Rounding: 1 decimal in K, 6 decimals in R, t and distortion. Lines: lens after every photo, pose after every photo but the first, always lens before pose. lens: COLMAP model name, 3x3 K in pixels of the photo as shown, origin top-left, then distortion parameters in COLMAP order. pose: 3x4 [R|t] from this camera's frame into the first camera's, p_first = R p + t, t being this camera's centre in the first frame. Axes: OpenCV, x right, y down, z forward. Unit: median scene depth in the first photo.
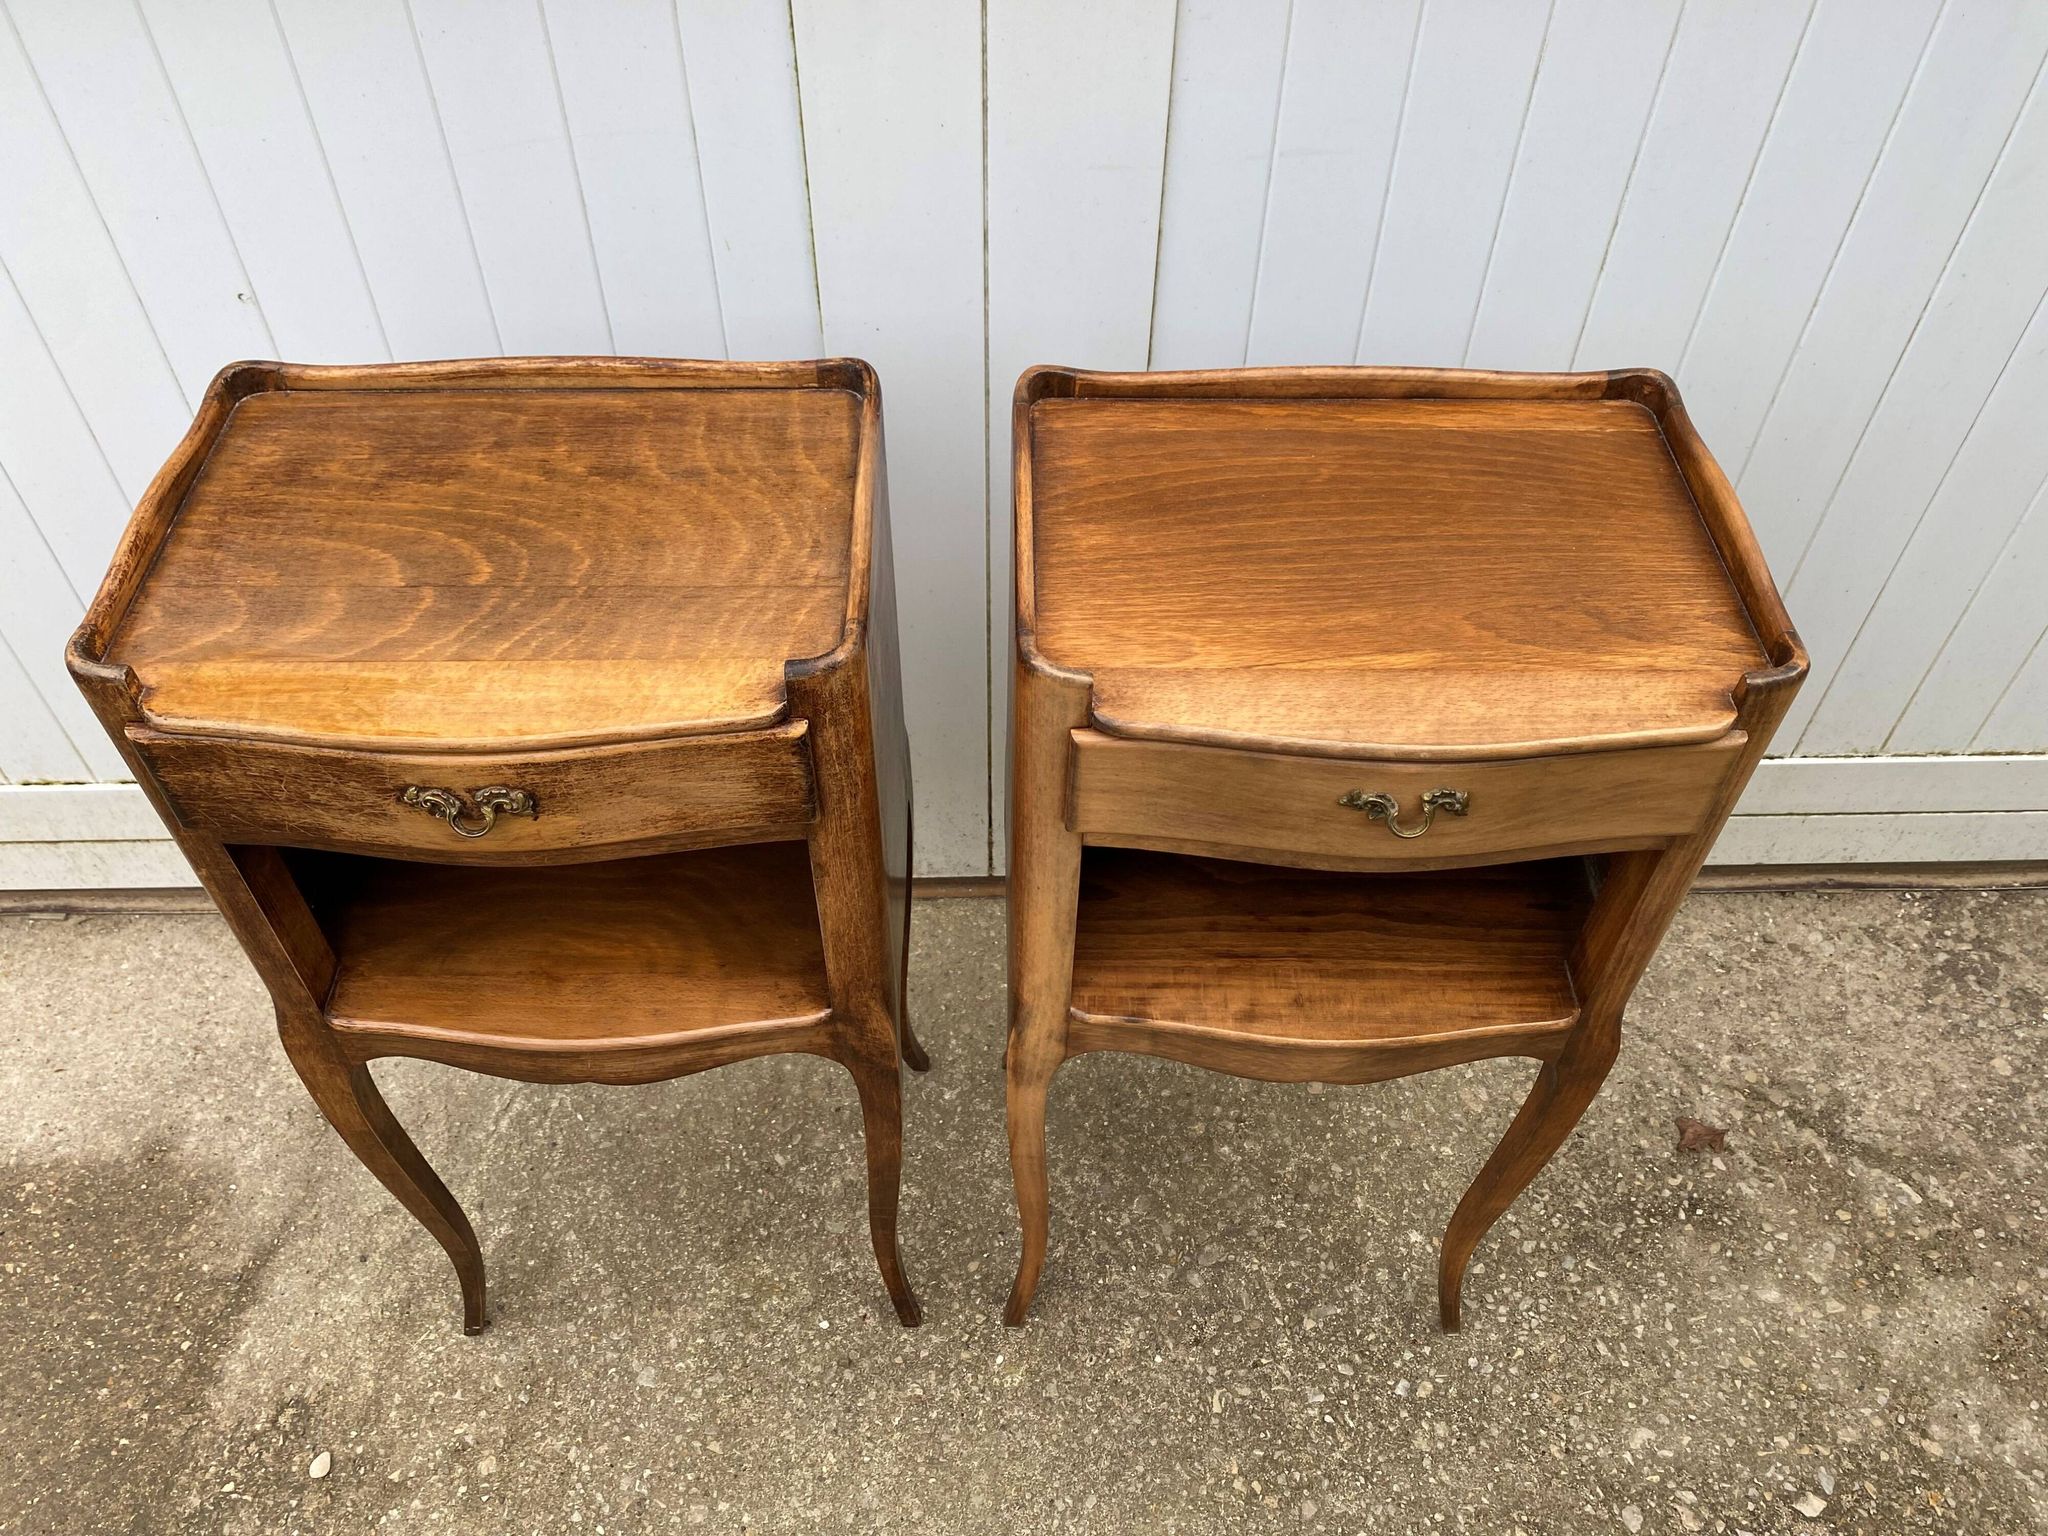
lens RADIAL K [[1568.4, 0, 984.1], [0, 1568.4, 780.8], [0, 0, 1]] dist [0.008476, -0.003034]
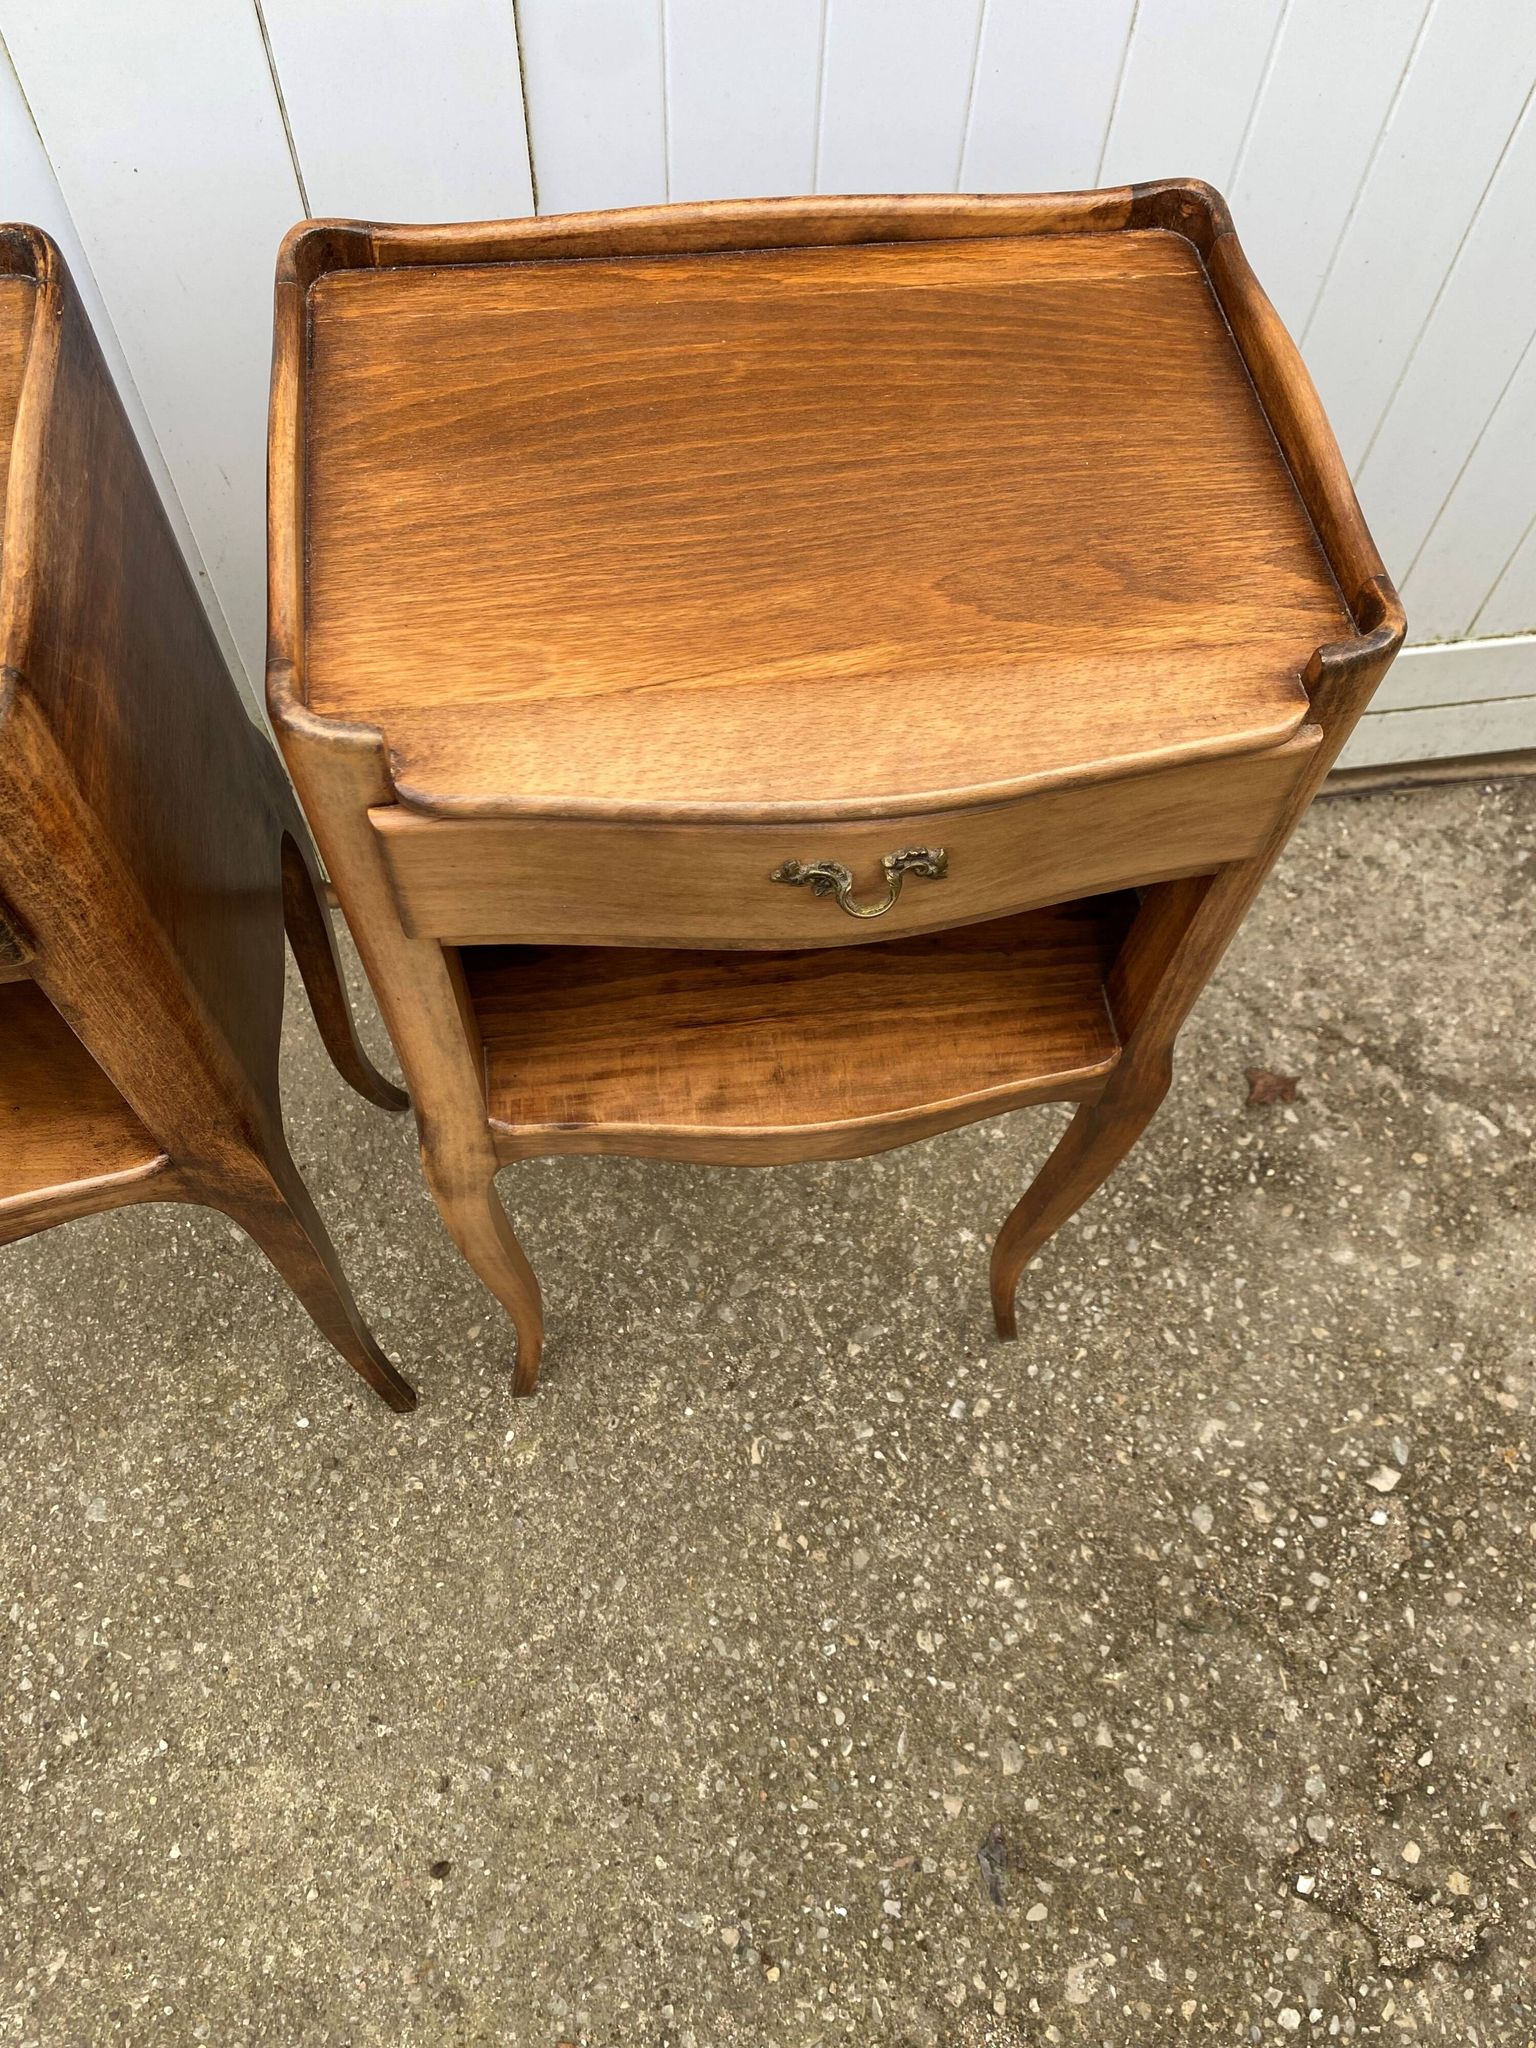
lens RADIAL K [[1568.4, 0, 758.5], [0, 1568.4, 994.2], [0, 0, 1]] dist [0.008476, -0.003034]
pose [[0.989859, -0.102646, 0.098194, 0.087940], [0.079336, 0.972890, 0.217235, -0.052653], [-0.117830, -0.207242, 0.971168, 0.183379]]
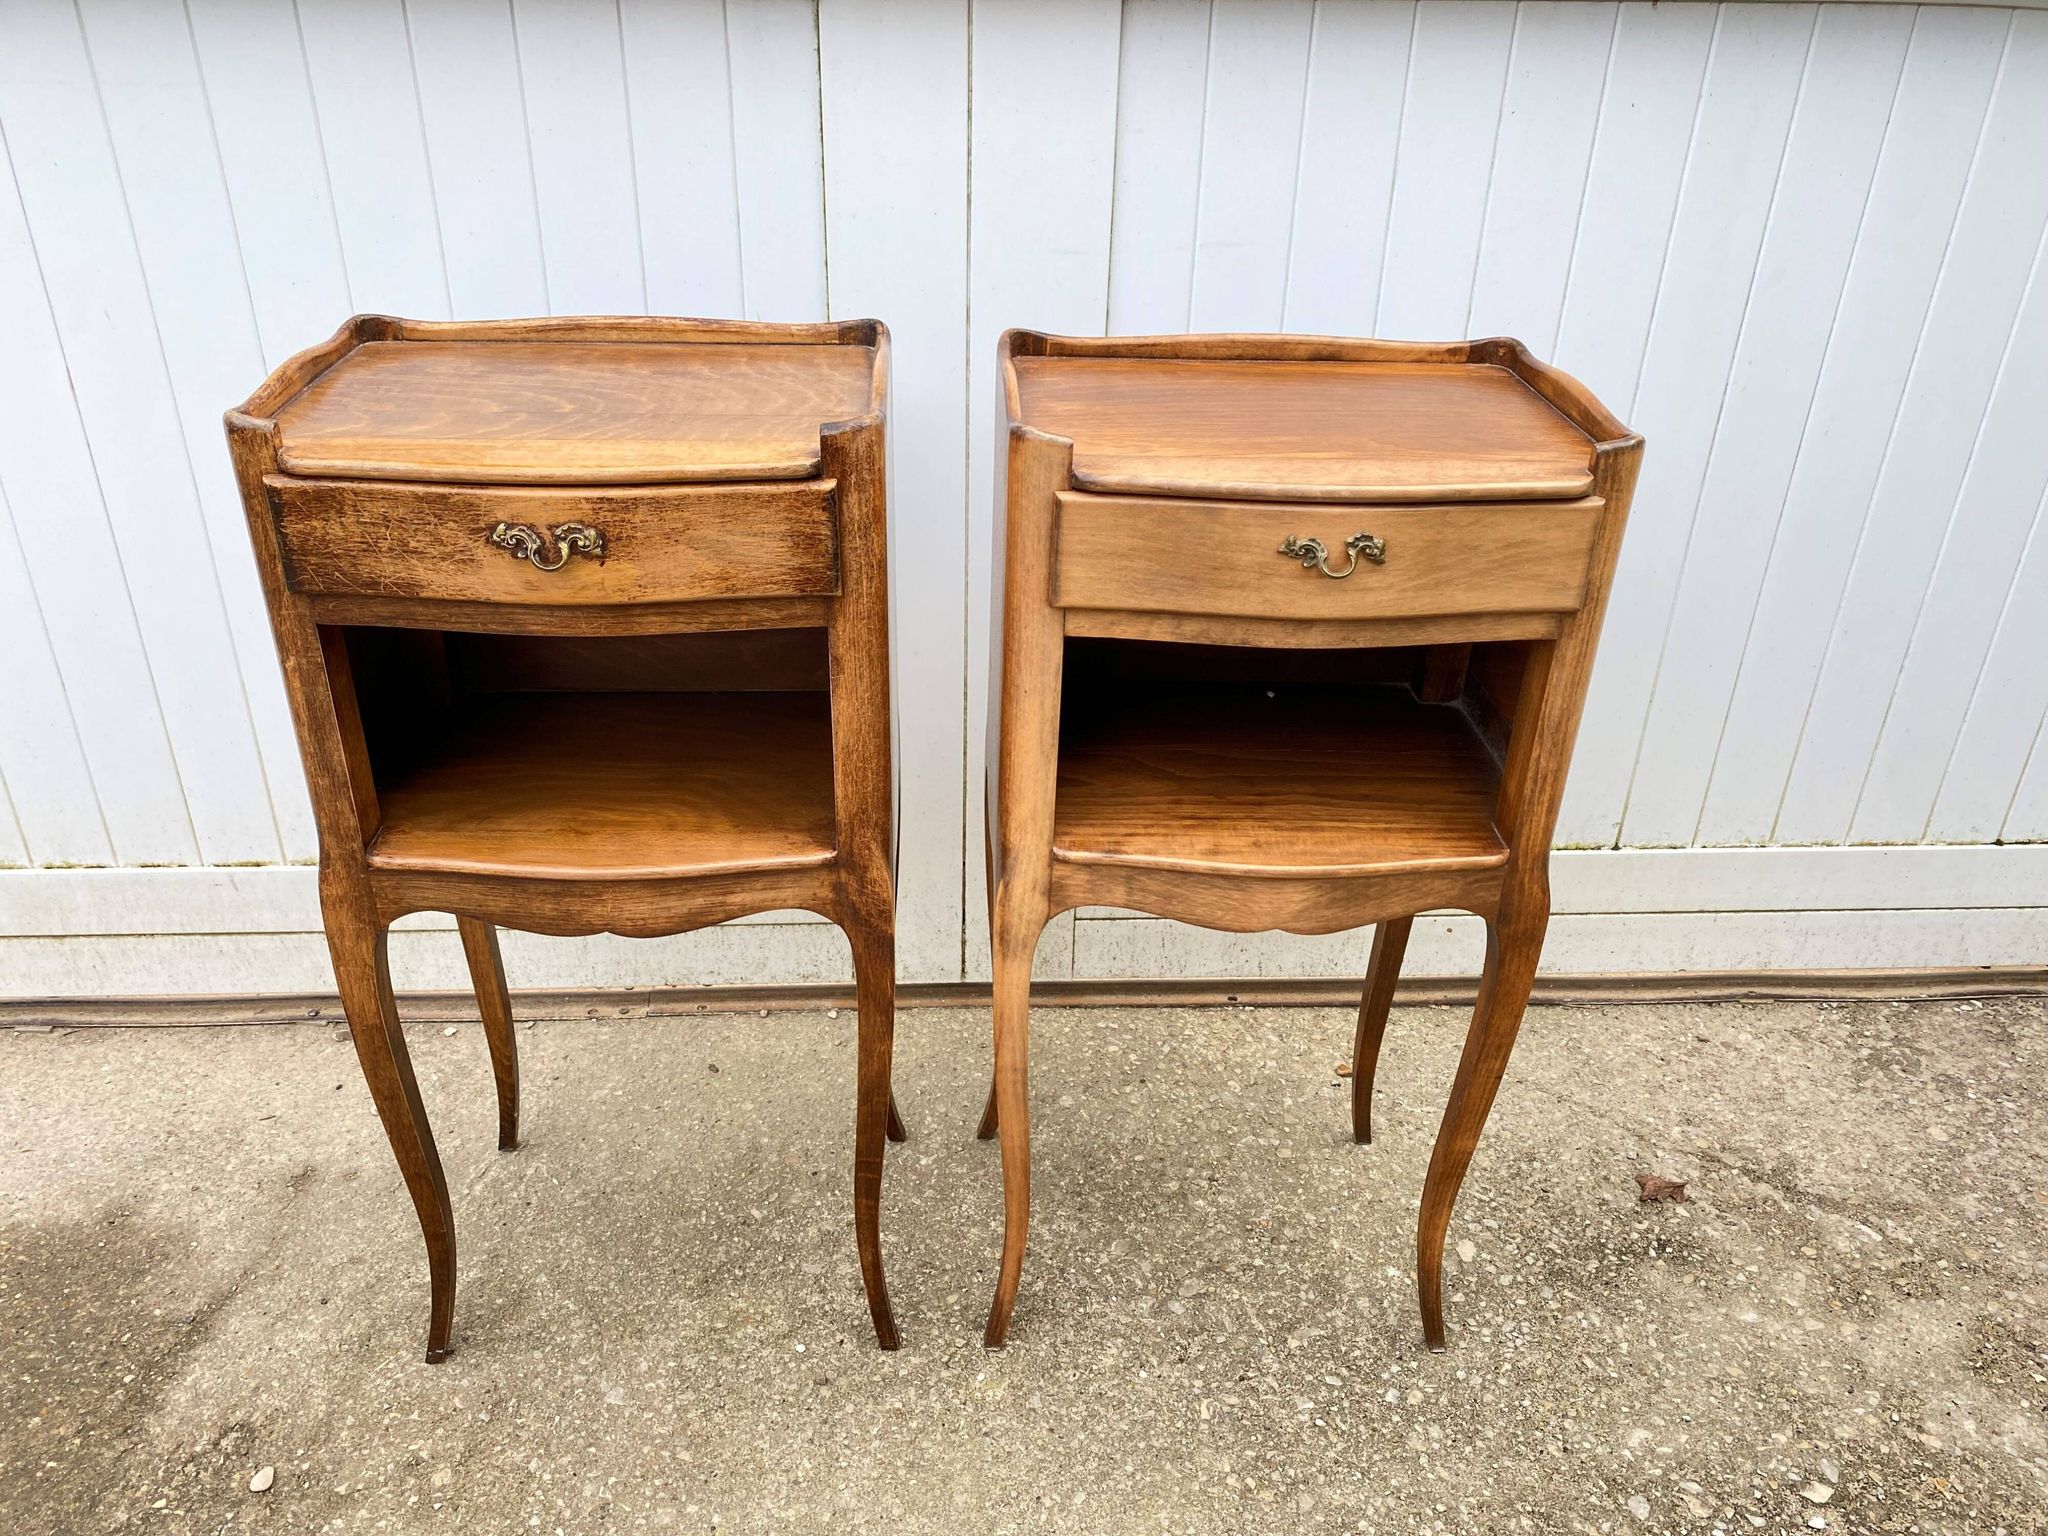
lens RADIAL K [[1568.4, 0, 985.1], [0, 1568.4, 779.3], [0, 0, 1]] dist [0.008476, -0.003034]
pose [[0.999313, 0.003691, 0.036870, -0.024984], [0.008575, 0.944981, -0.327012, 0.340796], [-0.036048, 0.327104, 0.944301, -0.041366]]
